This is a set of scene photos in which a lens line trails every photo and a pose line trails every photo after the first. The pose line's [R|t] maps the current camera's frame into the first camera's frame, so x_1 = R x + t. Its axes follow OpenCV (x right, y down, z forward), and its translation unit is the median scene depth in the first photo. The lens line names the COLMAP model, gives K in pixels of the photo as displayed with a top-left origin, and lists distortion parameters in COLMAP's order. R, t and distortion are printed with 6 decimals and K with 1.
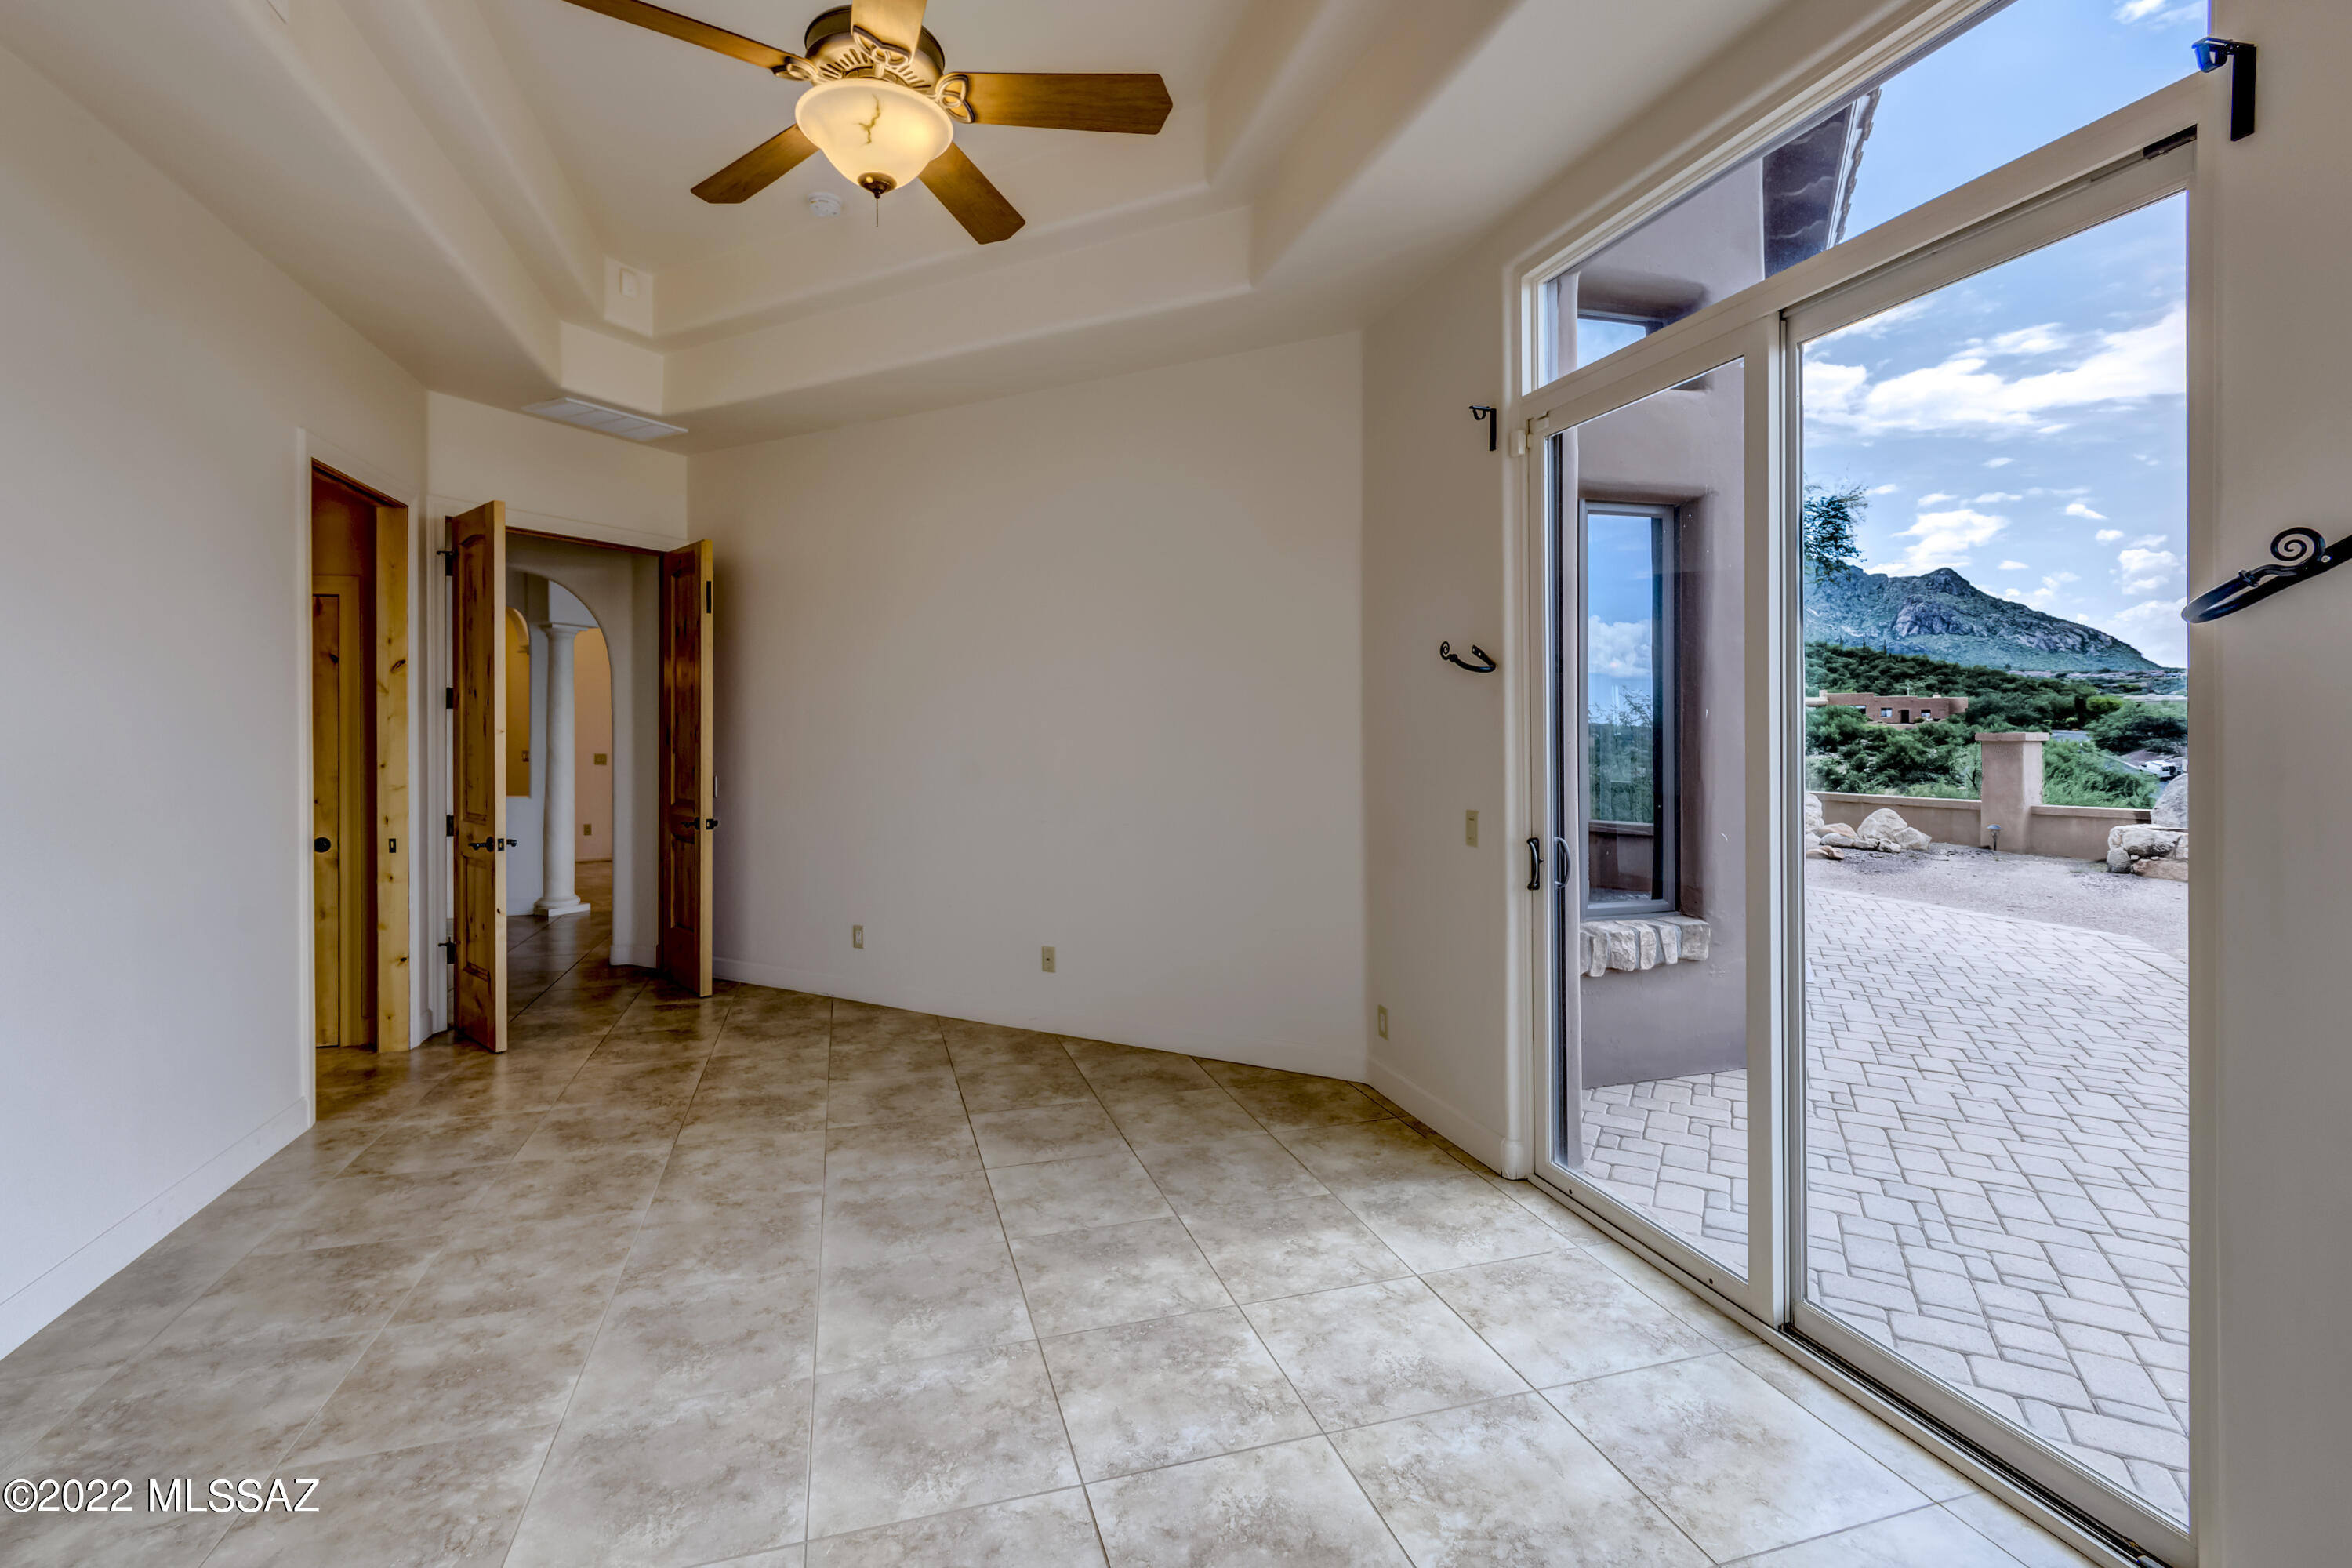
lens RADIAL K [[1044.6, 0, 1152.4], [0, 1044.6, 746.8], [0, 0, 1]] dist [0.002262, -0.001120]
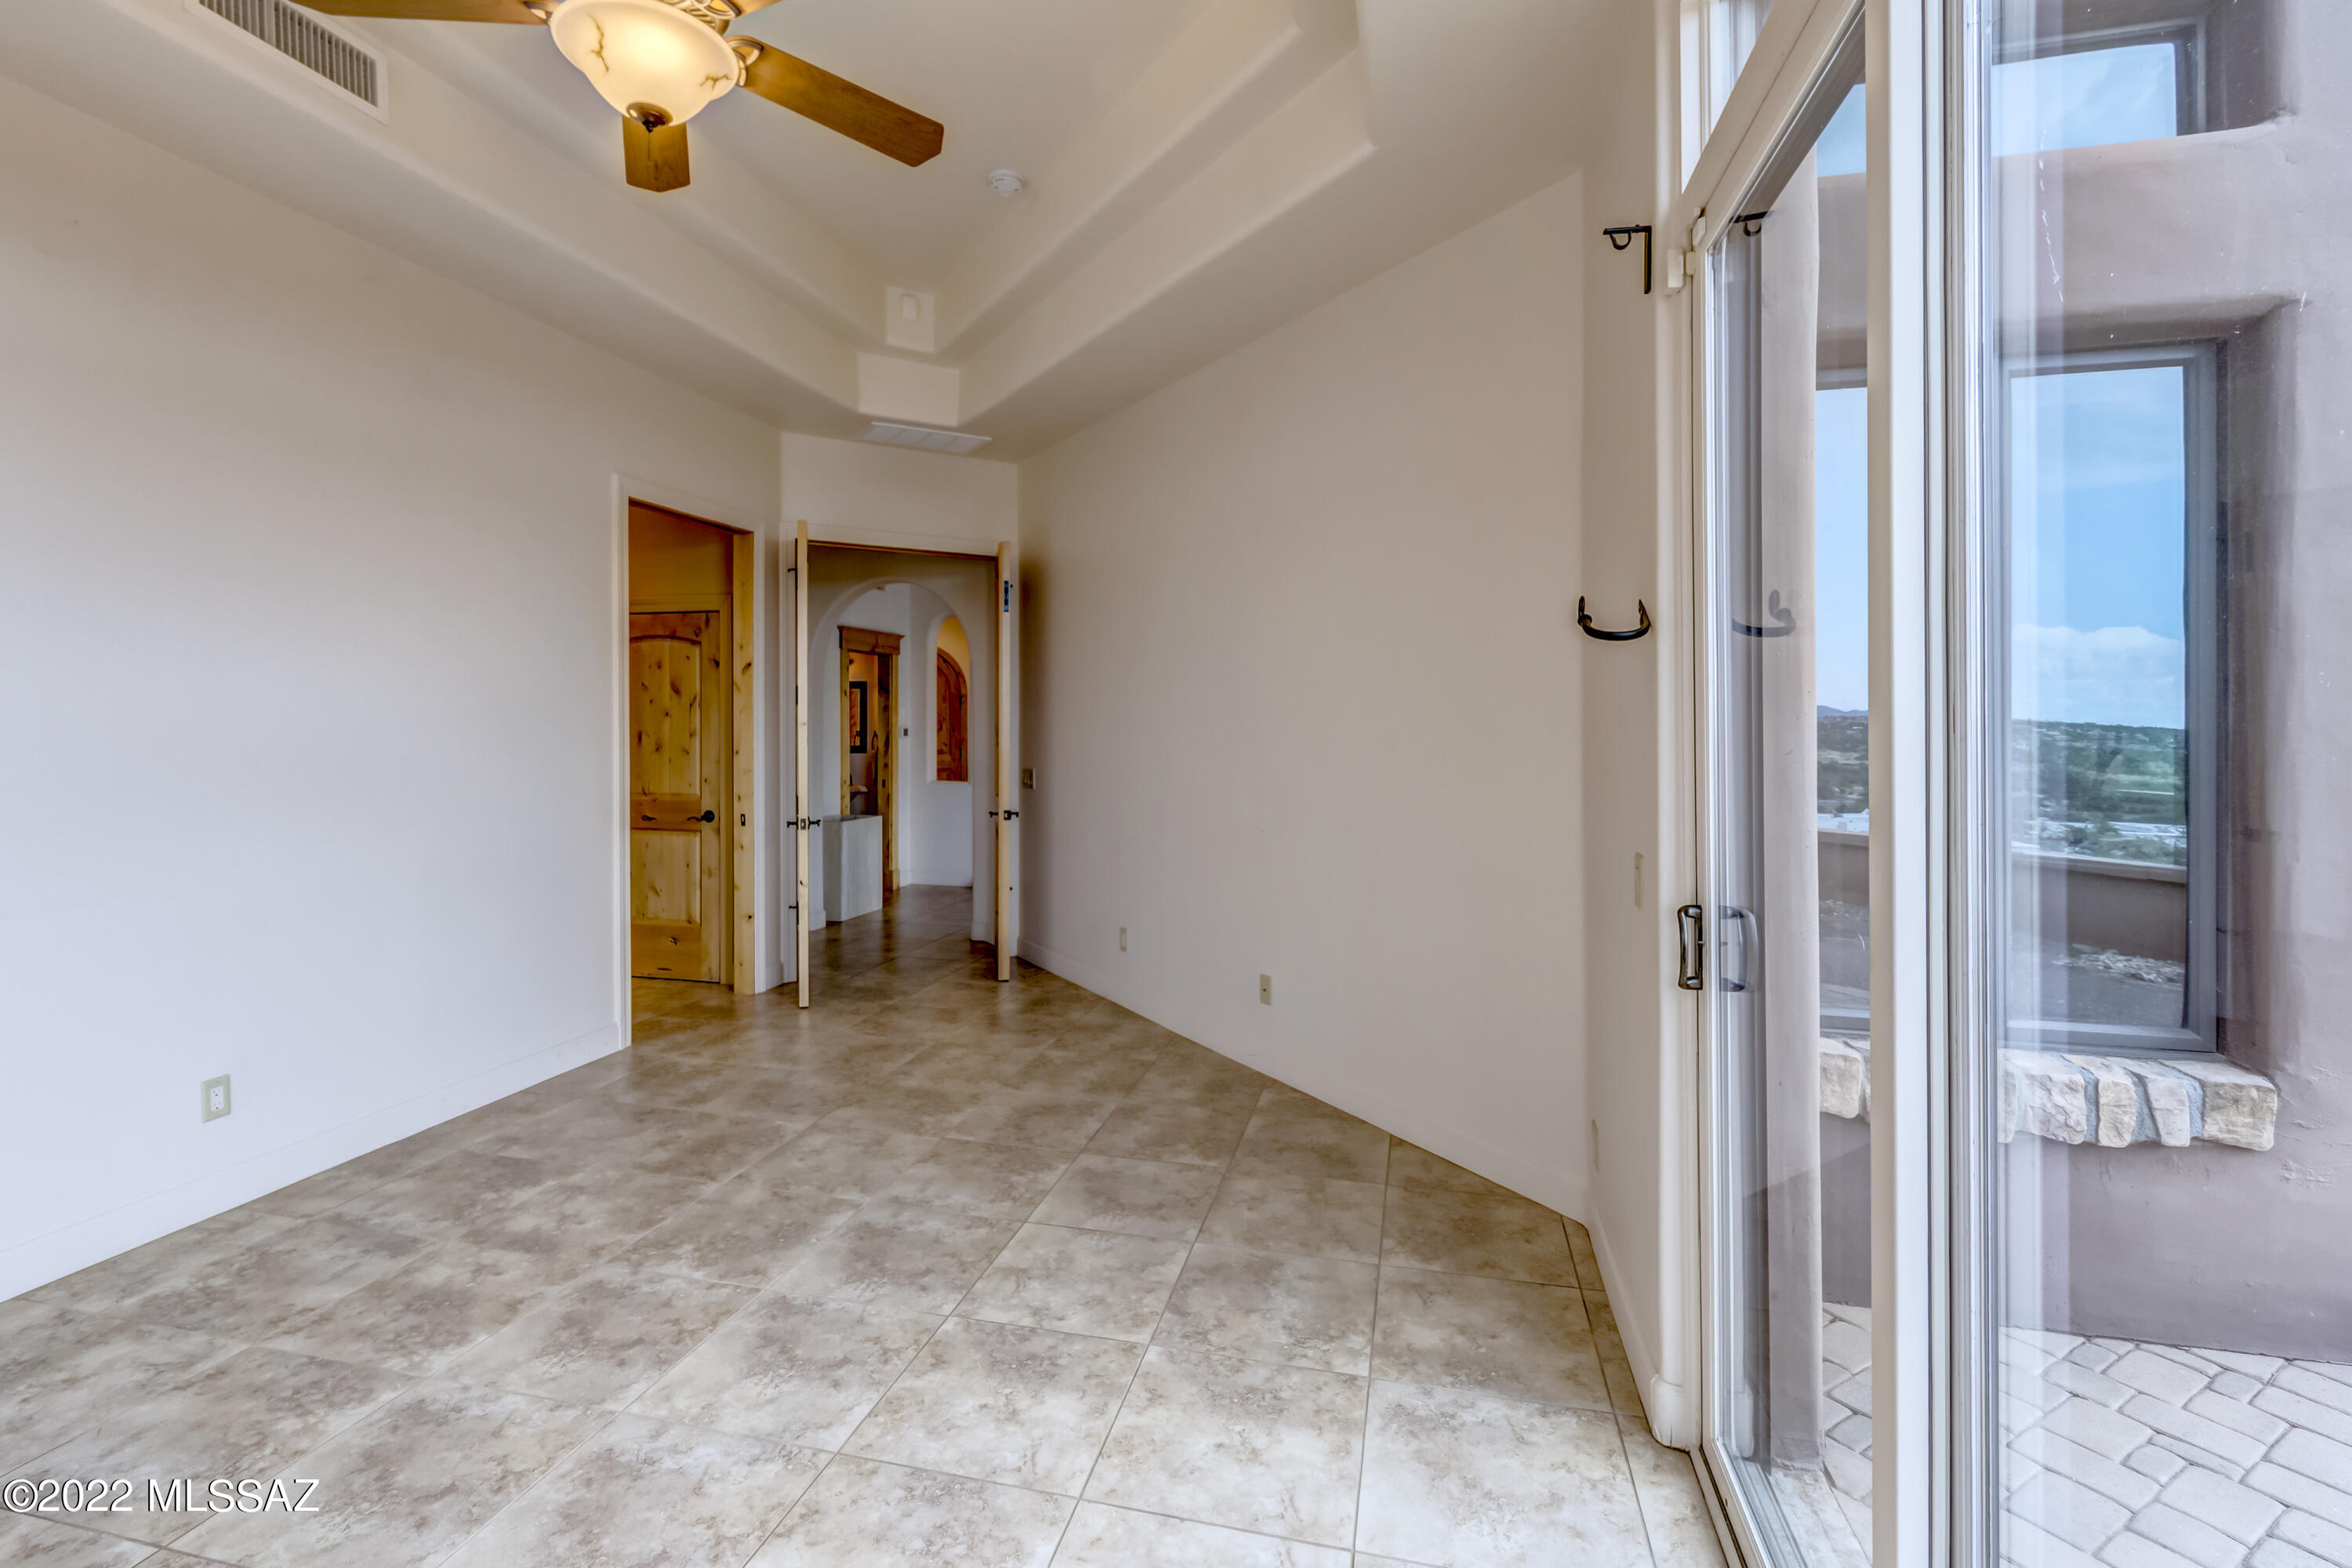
lens RADIAL K [[1044.6, 0, 1174.4], [0, 1044.6, 739.6], [0, 0, 1]] dist [0.002262, -0.001120]
pose [[0.865895, 0.013475, -0.500045, 0.478012], [-0.016194, 0.999868, -0.001098, -0.005394], [0.499964, 0.009049, 0.865999, 0.365508]]
